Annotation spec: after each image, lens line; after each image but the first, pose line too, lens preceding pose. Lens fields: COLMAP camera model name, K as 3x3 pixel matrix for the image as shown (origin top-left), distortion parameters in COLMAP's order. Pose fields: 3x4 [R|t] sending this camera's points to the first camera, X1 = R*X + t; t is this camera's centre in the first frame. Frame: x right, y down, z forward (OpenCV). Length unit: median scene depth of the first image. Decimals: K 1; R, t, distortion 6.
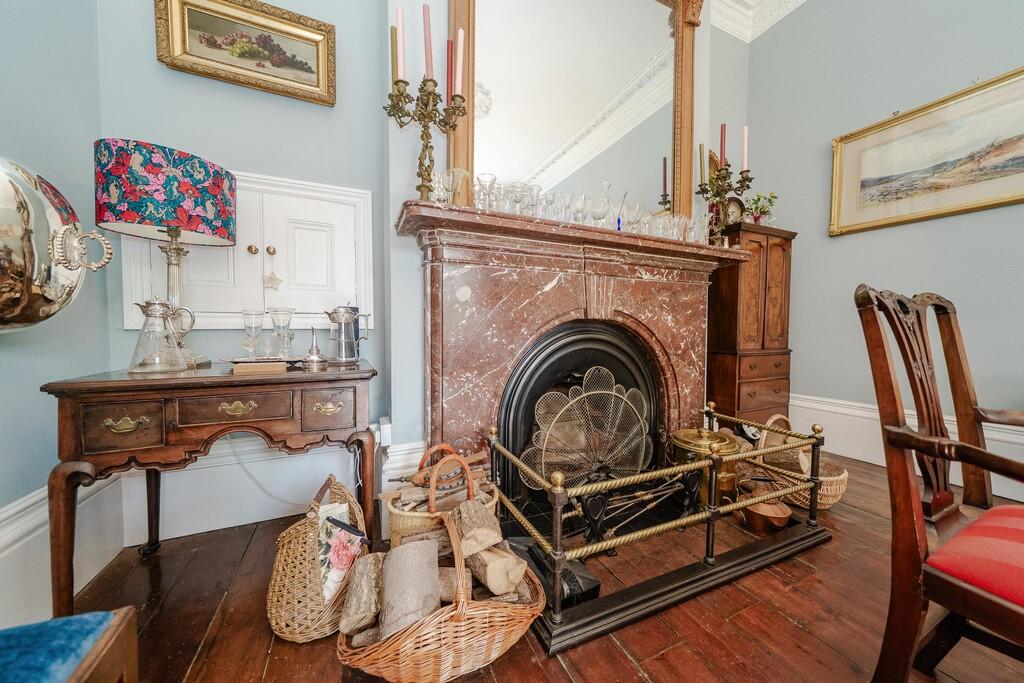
lens RADIAL K [[355.0, 0, 511.1], [0, 355.0, 332.0], [0, 0, 1]] dist [-0.001005, -0.000055]
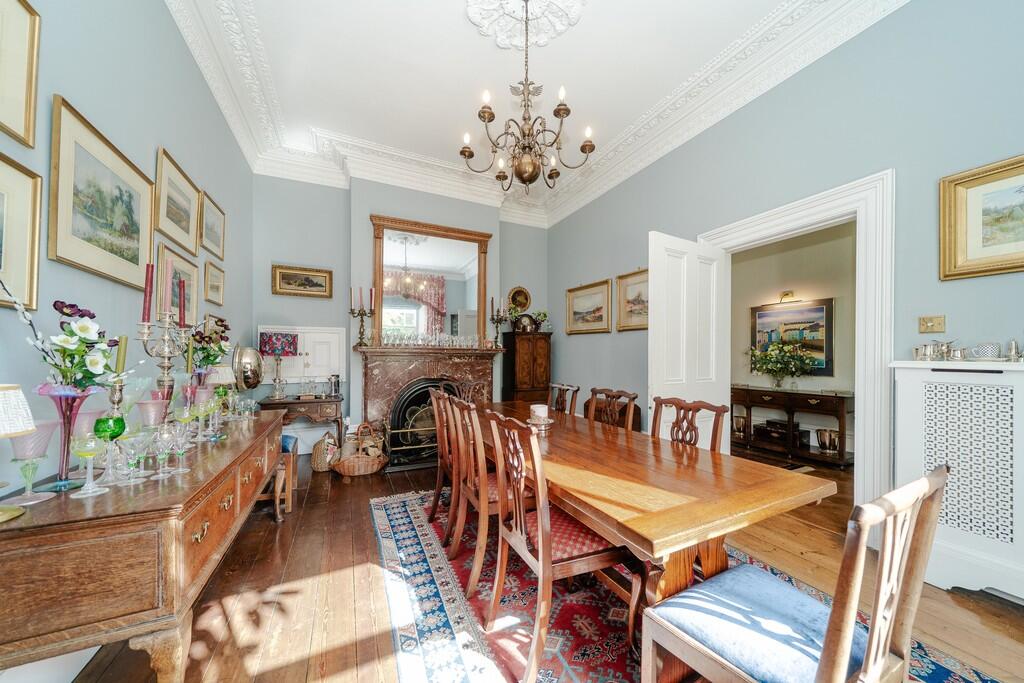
lens RADIAL K [[355.0, 0, 514.7], [0, 355.0, 345.1], [0, 0, 1]] dist [-0.001005, -0.000055]
pose [[0.999653, 0.006185, 0.025620, 0.891316], [-0.005441, 0.999565, -0.028991, -0.239462], [-0.025788, 0.028841, 0.999251, -1.860067]]
